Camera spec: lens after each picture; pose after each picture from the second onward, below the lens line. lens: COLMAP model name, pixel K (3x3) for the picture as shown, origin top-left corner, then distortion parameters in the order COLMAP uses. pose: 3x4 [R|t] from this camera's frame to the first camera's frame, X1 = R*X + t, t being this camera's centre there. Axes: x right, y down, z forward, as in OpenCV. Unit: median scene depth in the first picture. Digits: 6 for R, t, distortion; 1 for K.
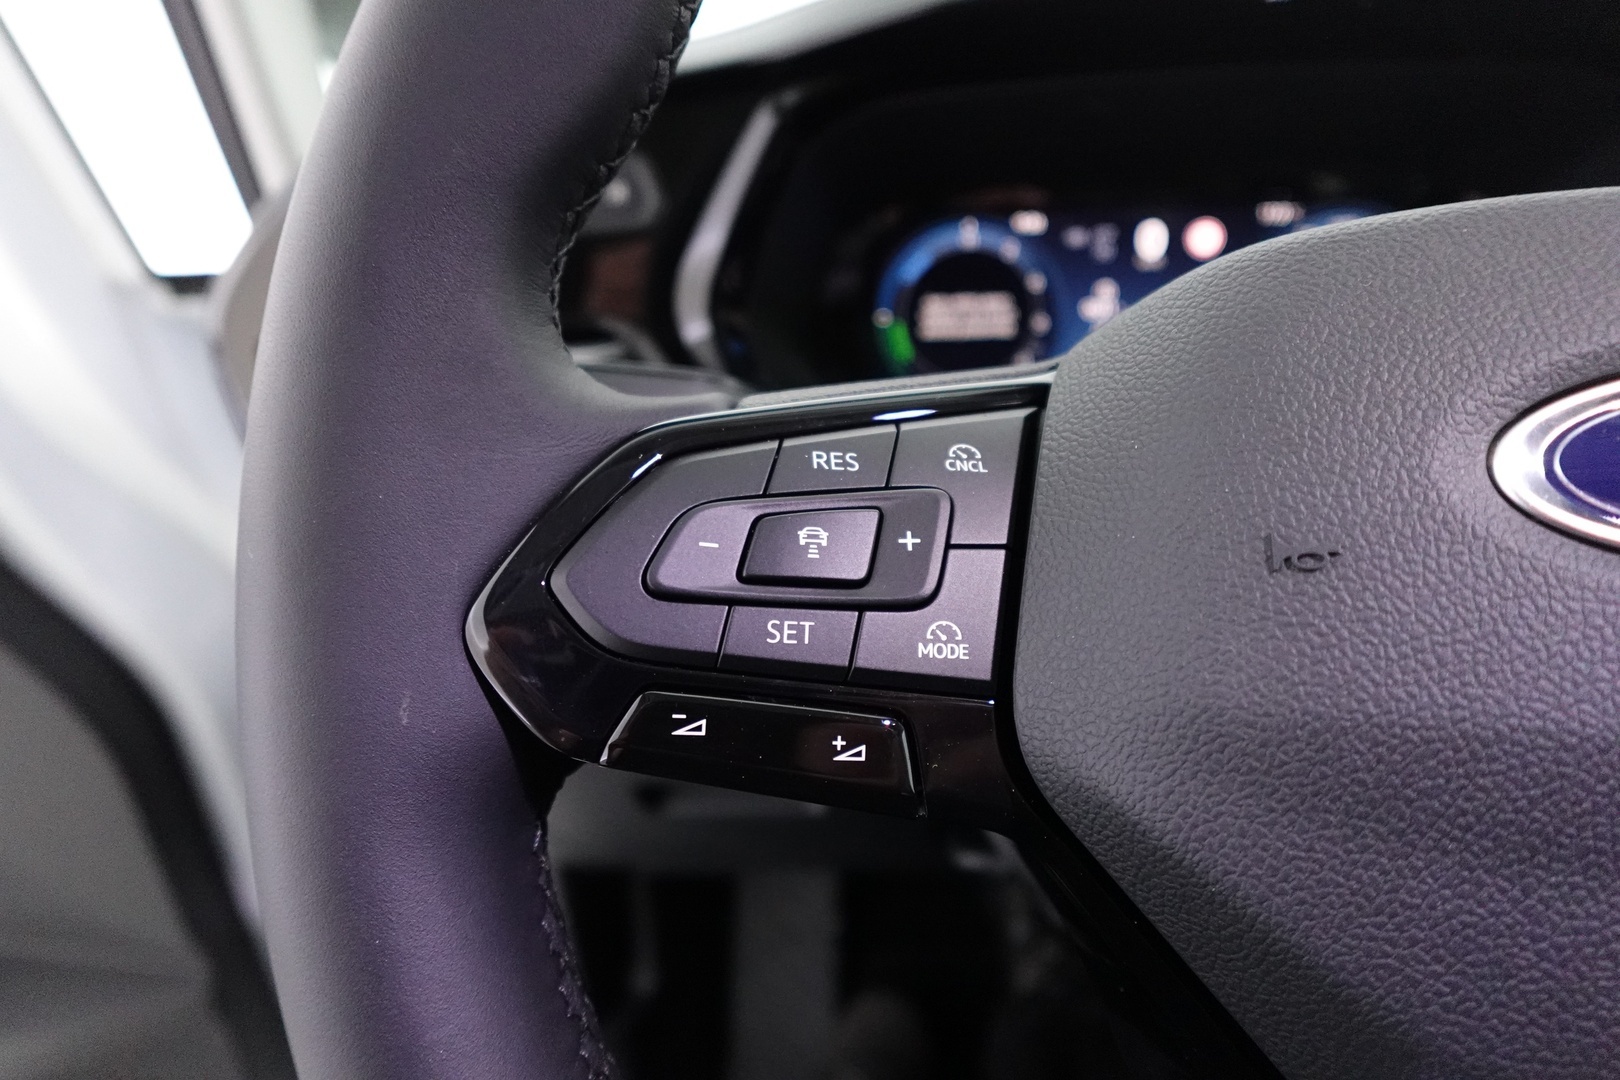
lens RADIAL K [[911.2, 0, 827.8], [0, 911.2, 565.0], [0, 0, 1]] dist [-0.003901, -0.000841]
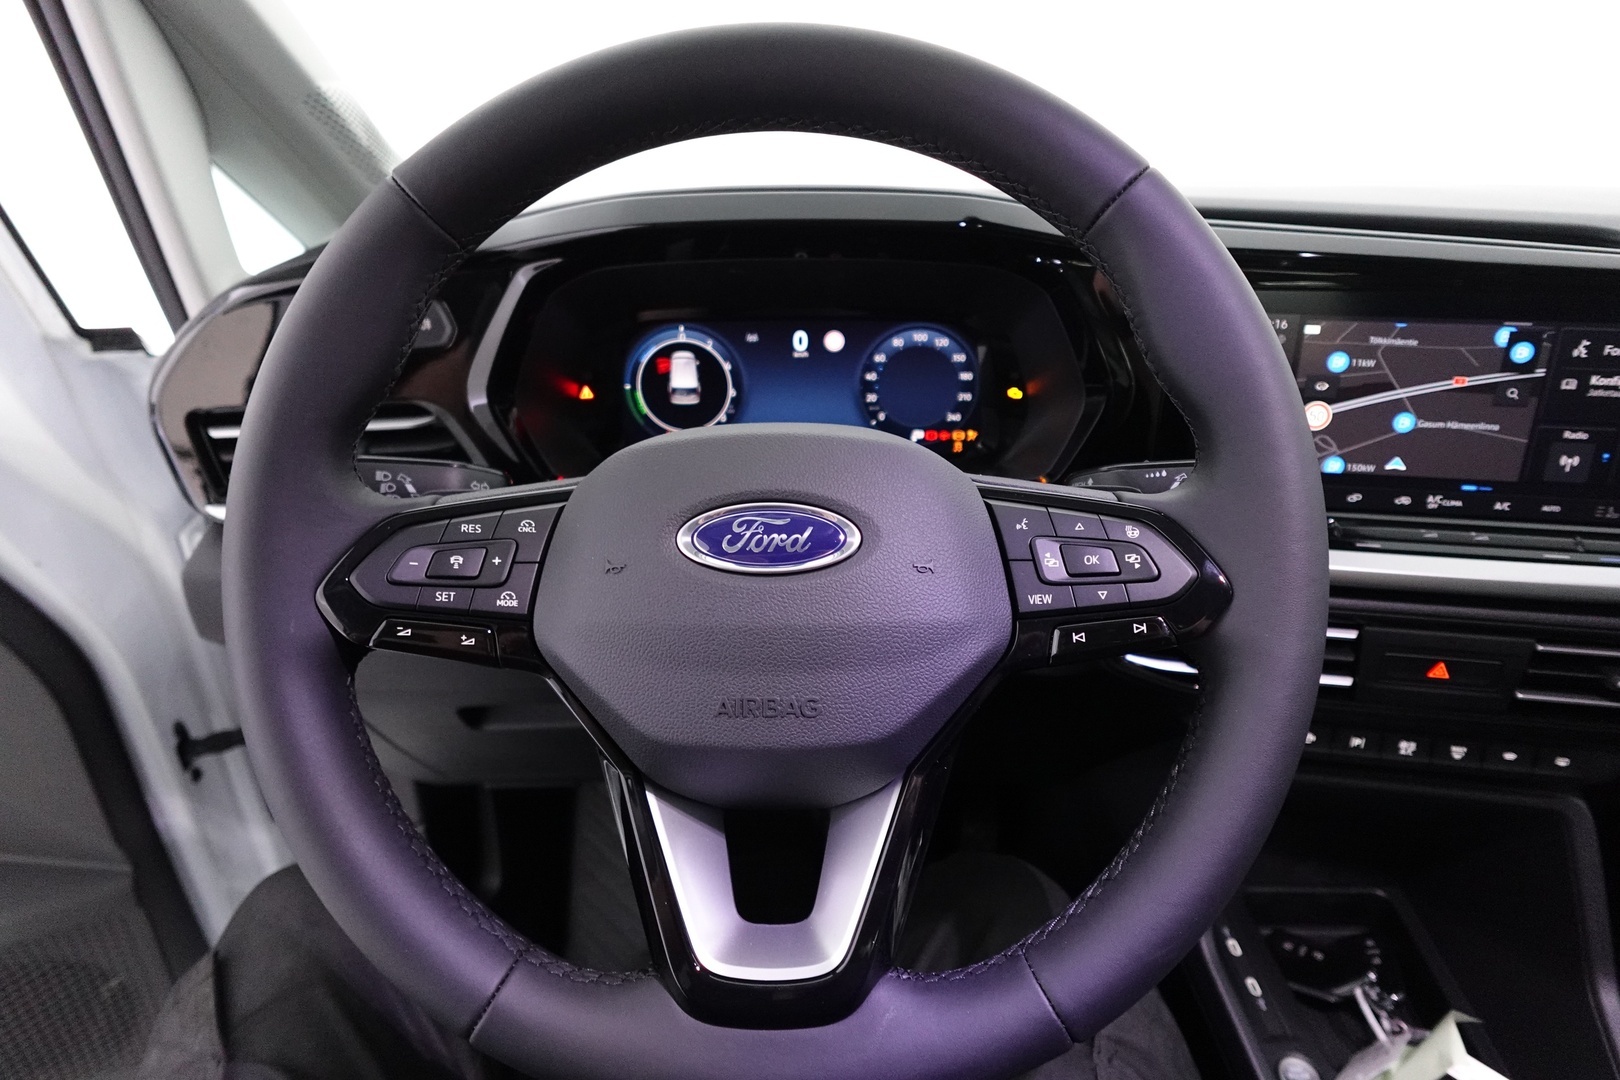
lens RADIAL K [[911.2, 0, 818.9], [0, 911.2, 559.4], [0, 0, 1]] dist [-0.003901, -0.000841]
pose [[0.995484, -0.008488, 0.094546, 0.772129], [0.006434, 0.999737, 0.022008, -0.082881], [-0.094708, -0.021300, 0.995277, -1.690558]]
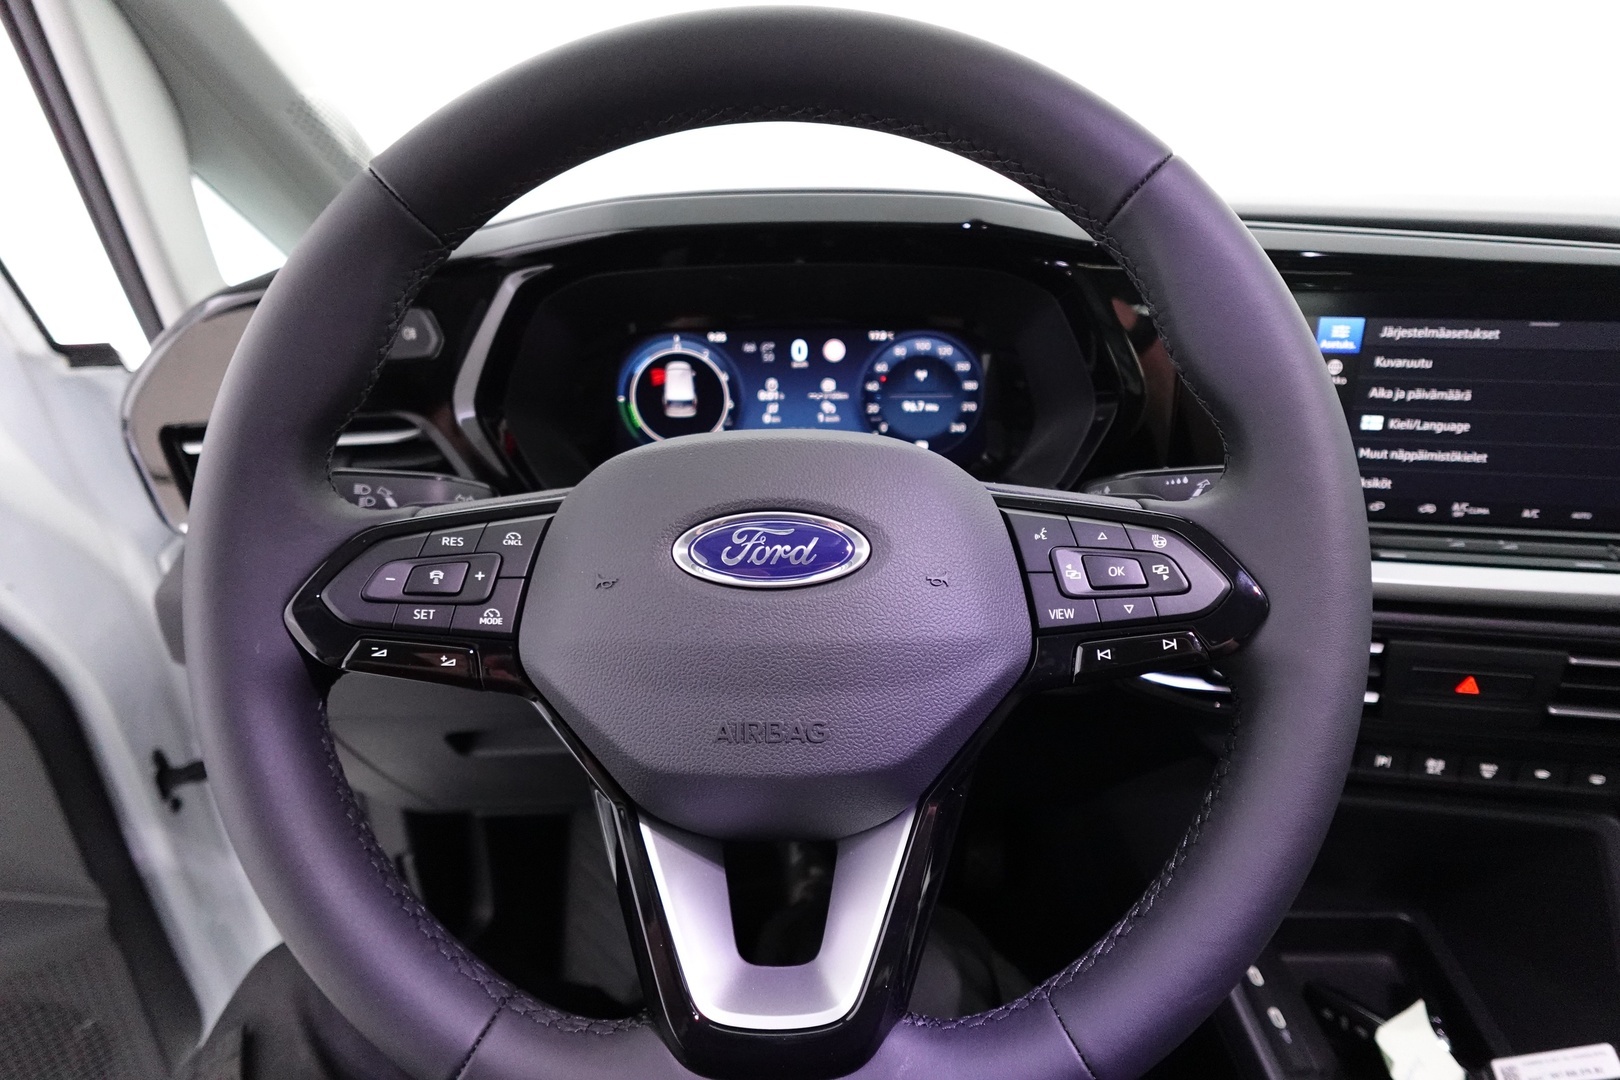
lens RADIAL K [[911.2, 0, 820.2], [0, 911.2, 554.7], [0, 0, 1]] dist [-0.003901, -0.000841]
pose [[0.994867, -0.012526, 0.100408, 0.762705], [0.012972, 0.999909, -0.003792, -0.063257], [-0.100352, 0.005075, 0.994939, -1.522351]]
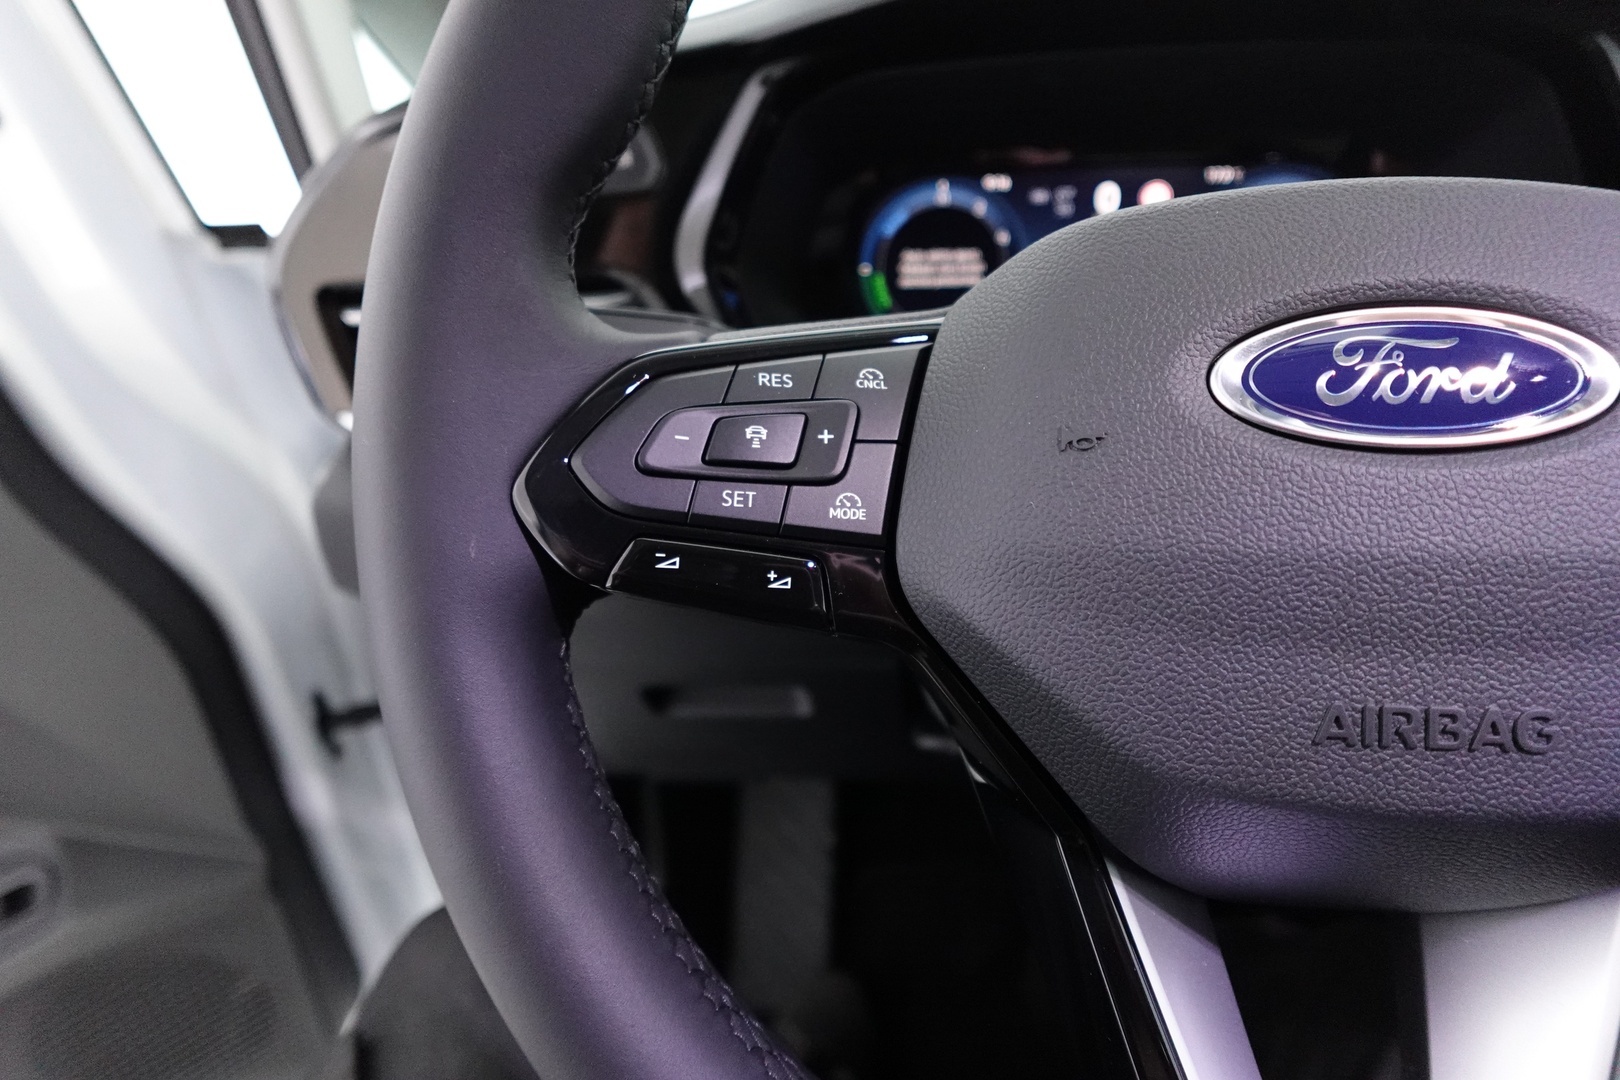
lens RADIAL K [[911.2, 0, 836.2], [0, 911.2, 553.4], [0, 0, 1]] dist [-0.003901, -0.000841]
pose [[0.999944, 0.003412, -0.010011, 0.123409], [-0.002999, 0.999156, 0.040964, 0.098229], [0.010142, -0.040932, 0.999110, -0.417485]]
